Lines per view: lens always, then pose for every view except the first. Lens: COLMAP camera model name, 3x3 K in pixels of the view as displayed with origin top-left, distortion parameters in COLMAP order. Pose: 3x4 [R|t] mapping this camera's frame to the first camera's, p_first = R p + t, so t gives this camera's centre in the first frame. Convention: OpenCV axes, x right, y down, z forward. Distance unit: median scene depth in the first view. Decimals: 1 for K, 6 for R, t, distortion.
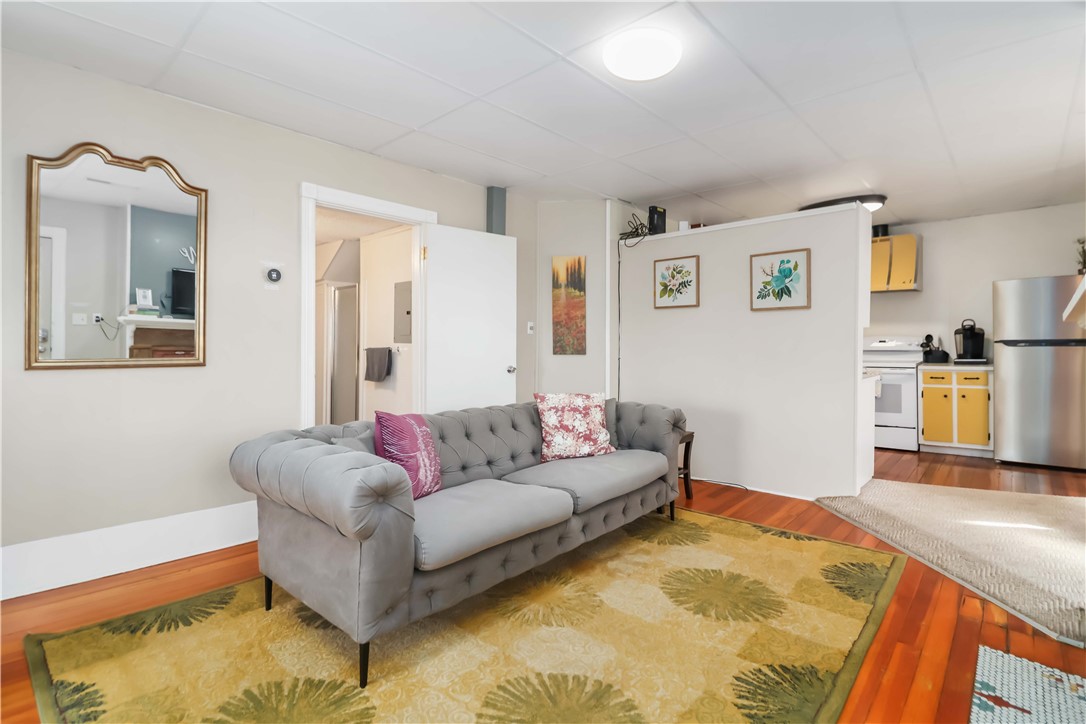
lens RADIAL K [[510.4, 0, 572.7], [0, 510.4, 347.1], [0, 0, 1]] dist [-0.008028, -0.009249]
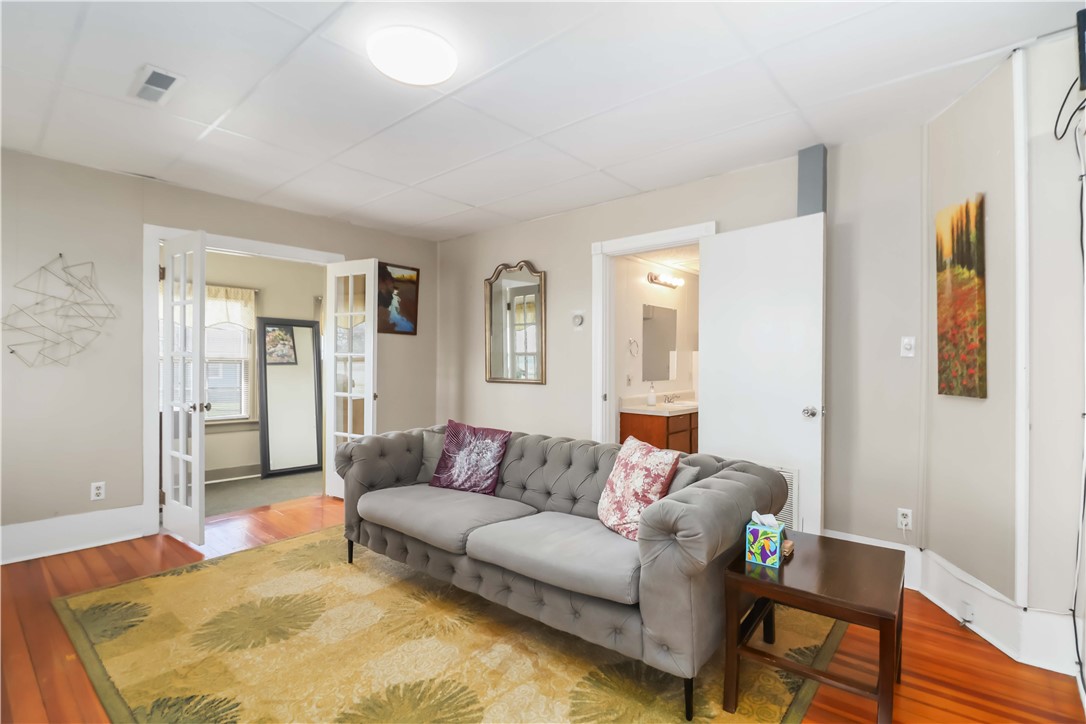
lens RADIAL K [[510.4, 0, 546.6], [0, 510.4, 361.5], [0, 0, 1]] dist [-0.008028, -0.009249]
pose [[0.017386, -0.007832, -0.999818, 0.883621], [-0.007427, 0.999941, -0.007962, -0.023537], [0.999821, 0.007564, 0.017327, 1.040965]]
